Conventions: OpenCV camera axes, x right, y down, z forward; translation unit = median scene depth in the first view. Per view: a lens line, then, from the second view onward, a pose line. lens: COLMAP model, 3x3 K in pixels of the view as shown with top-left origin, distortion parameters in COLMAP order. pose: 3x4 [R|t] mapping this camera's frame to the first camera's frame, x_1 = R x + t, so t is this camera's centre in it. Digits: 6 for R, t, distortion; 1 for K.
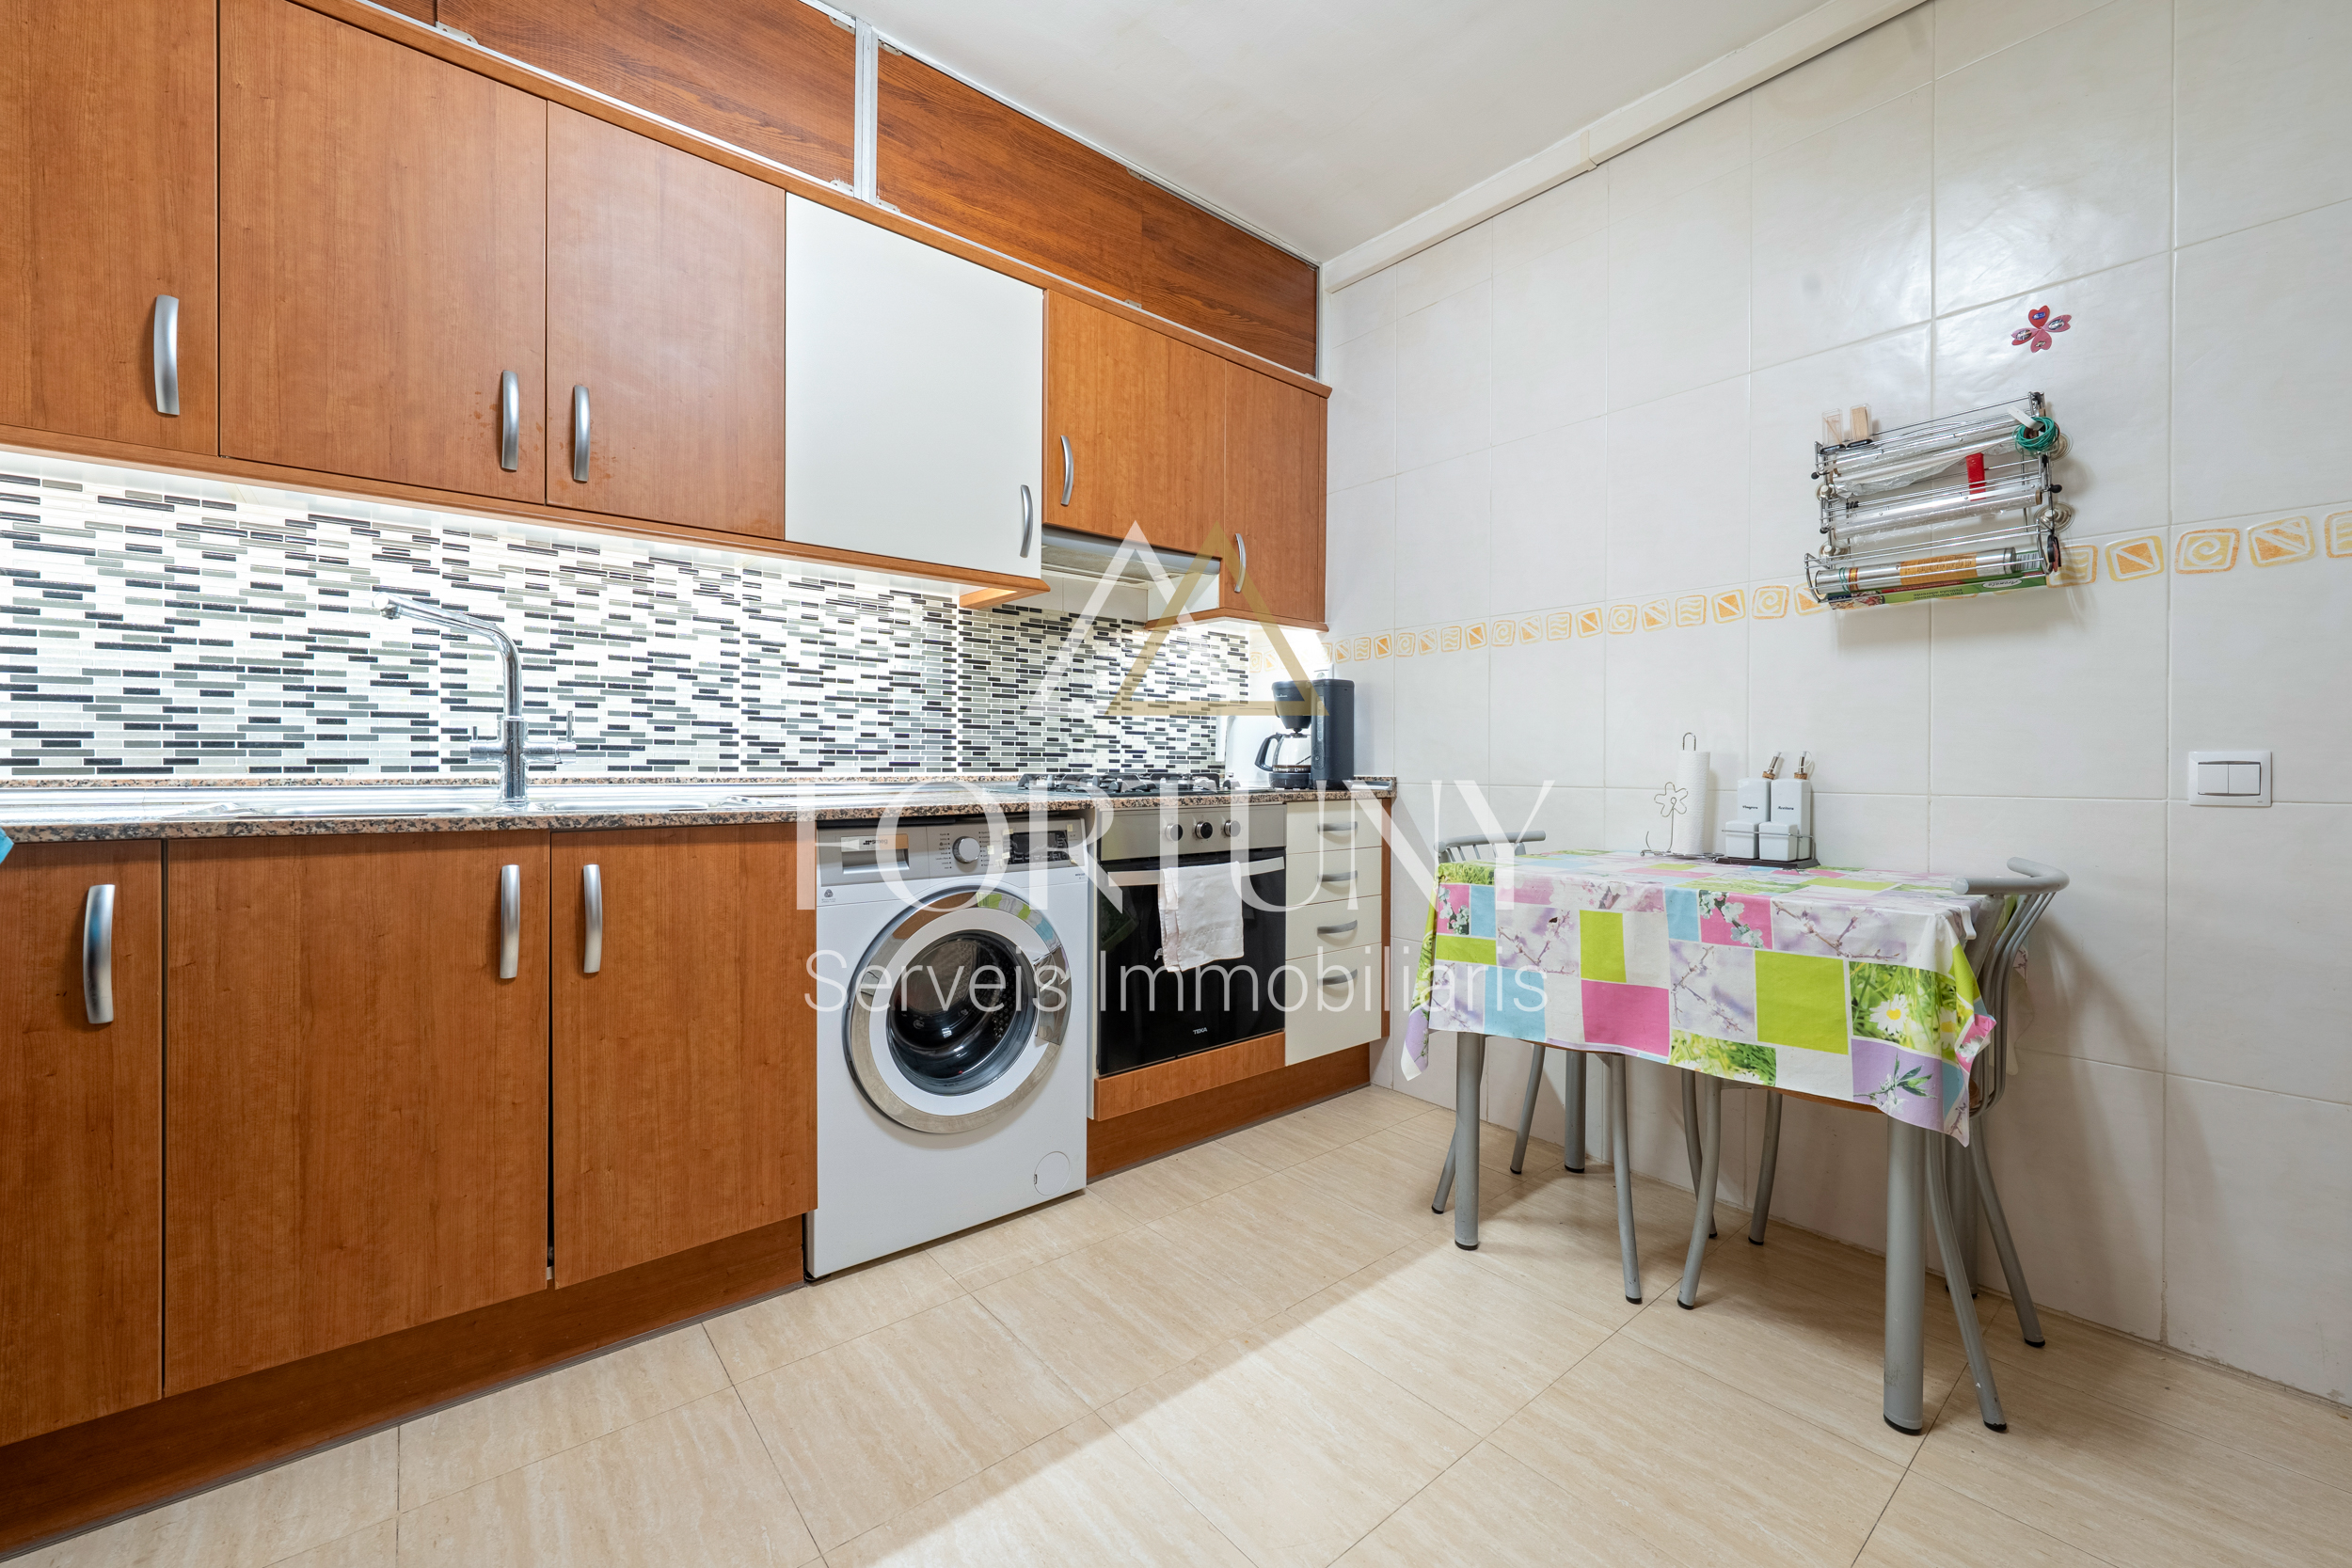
lens RADIAL K [[934.6, 0, 1182.3], [0, 934.6, 765.5], [0, 0, 1]] dist [0.000109, -0.000677]
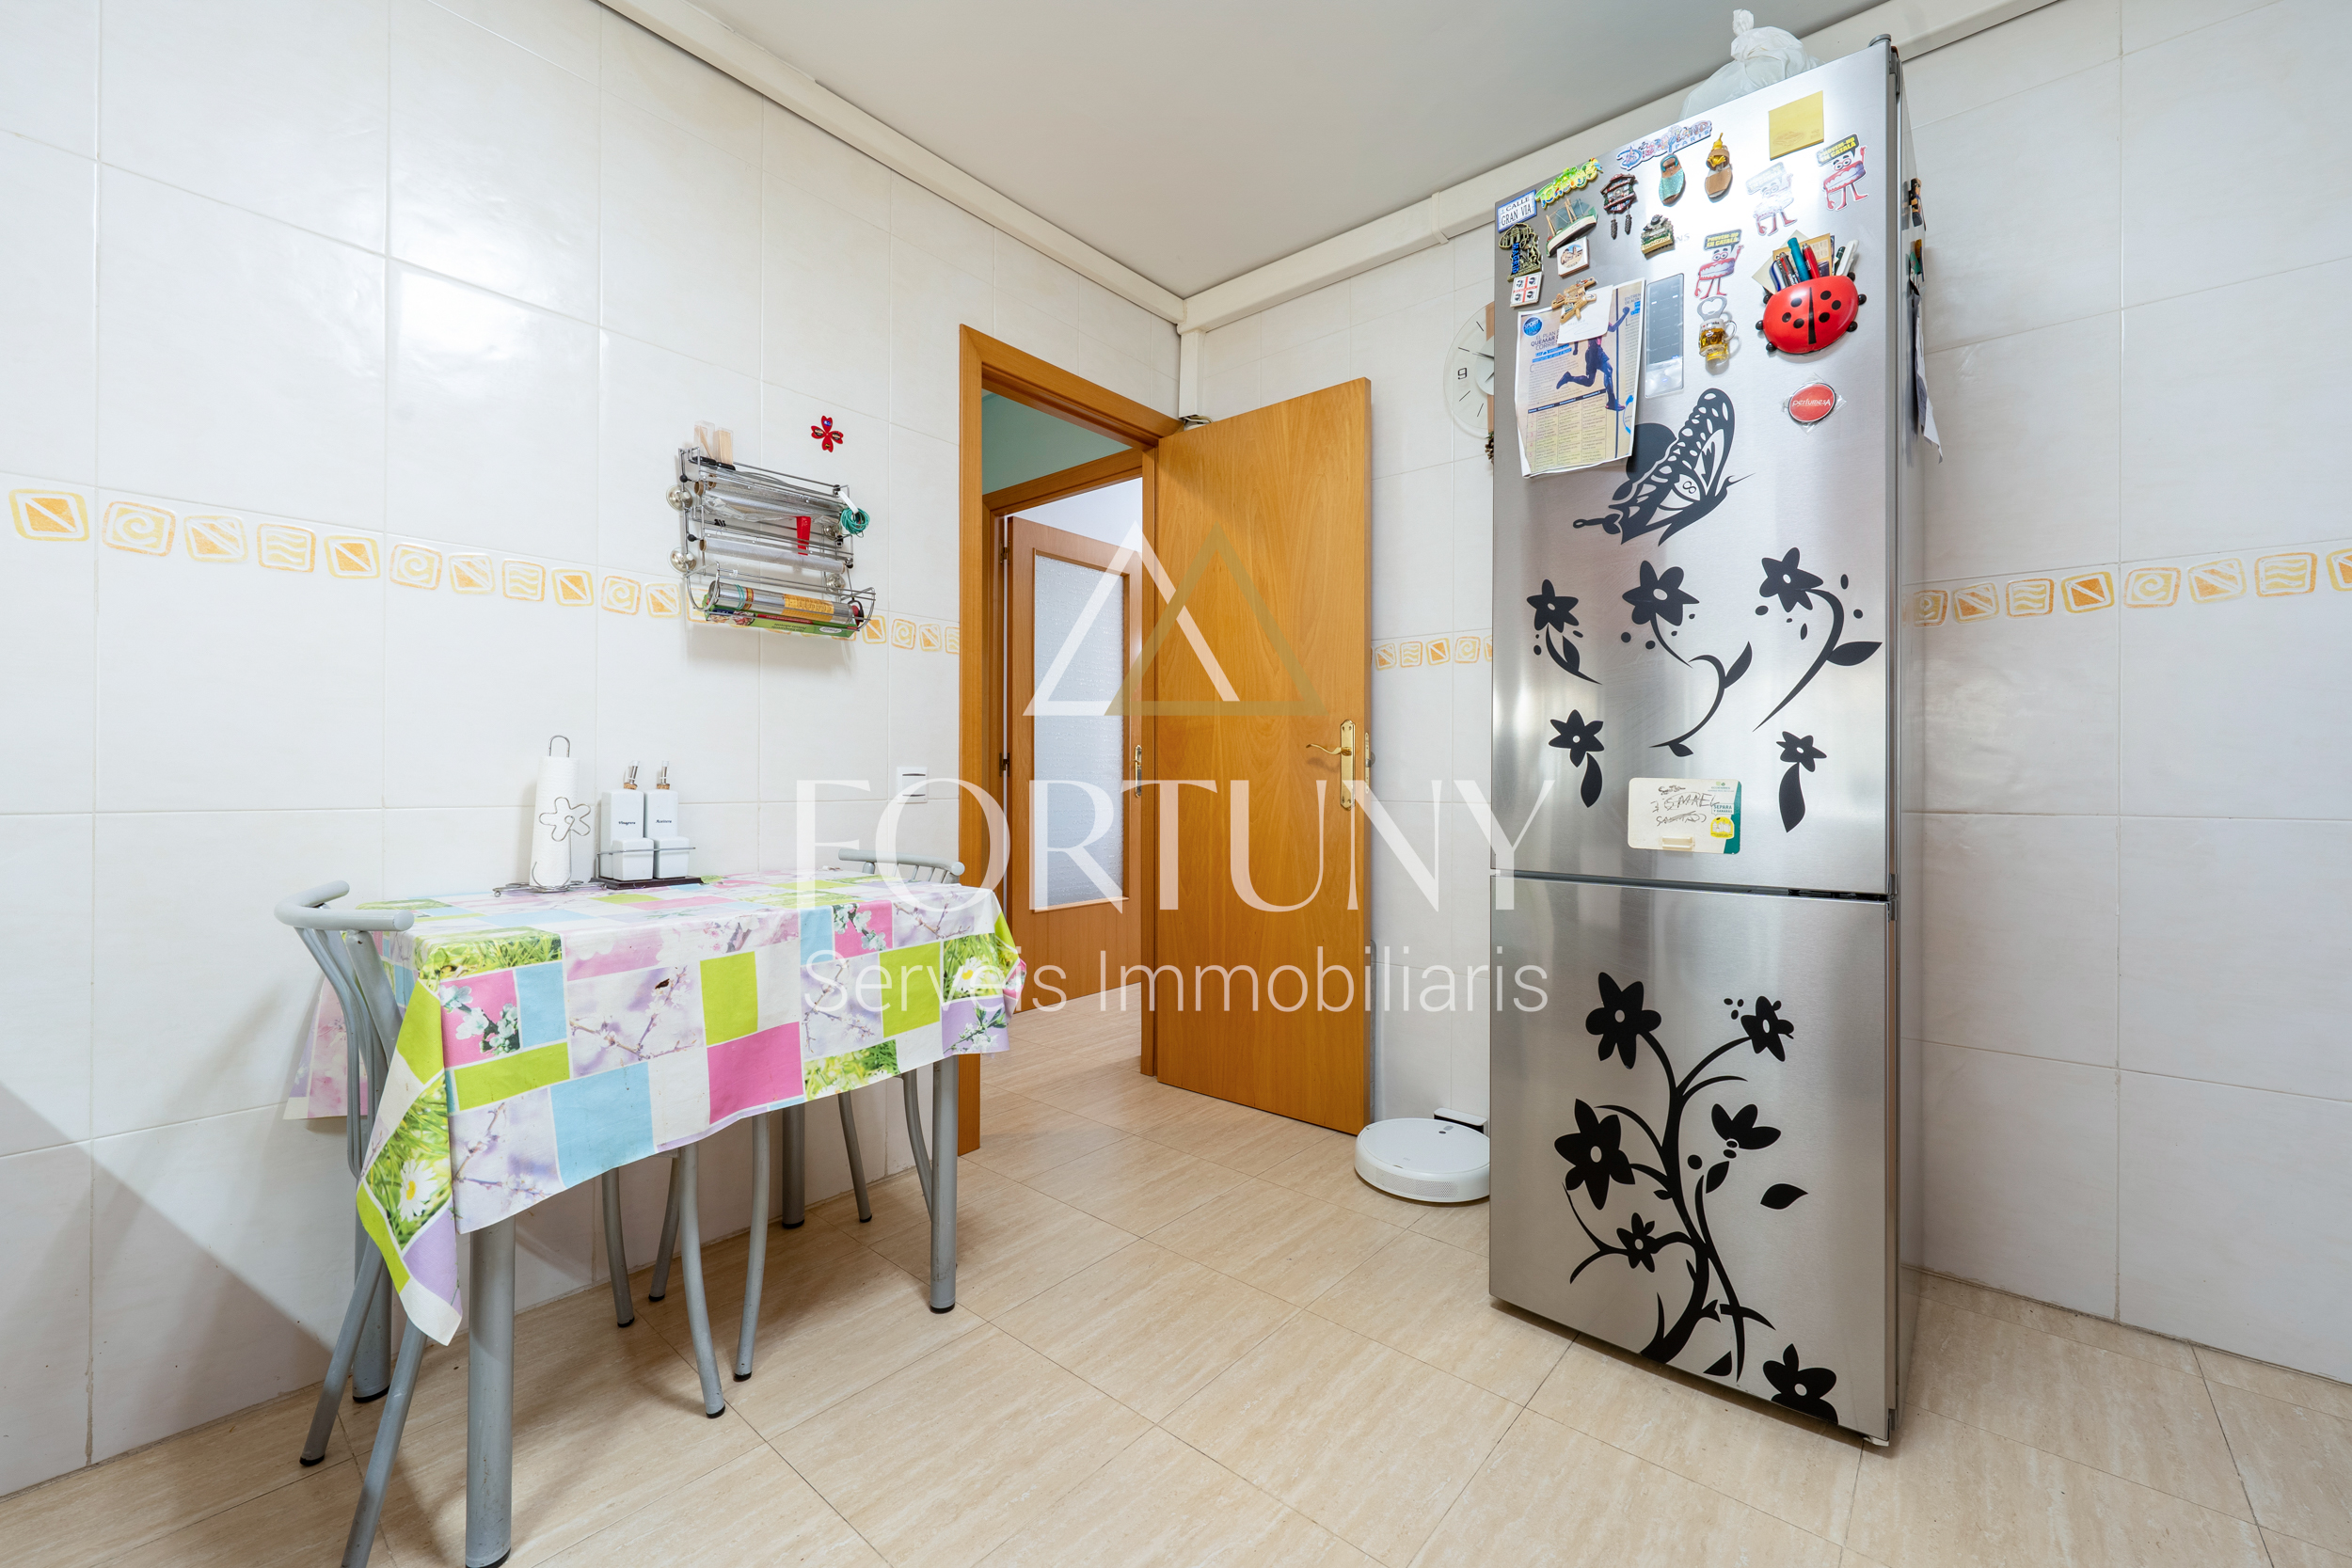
lens RADIAL K [[934.6, 0, 1166.0], [0, 934.6, 782.2], [0, 0, 1]] dist [0.000109, -0.000677]
pose [[-0.157224, -0.006042, 0.987544, -0.430156], [-0.001003, 0.999982, 0.005959, -0.000359], [-0.987562, -0.000054, -0.157227, 0.775258]]
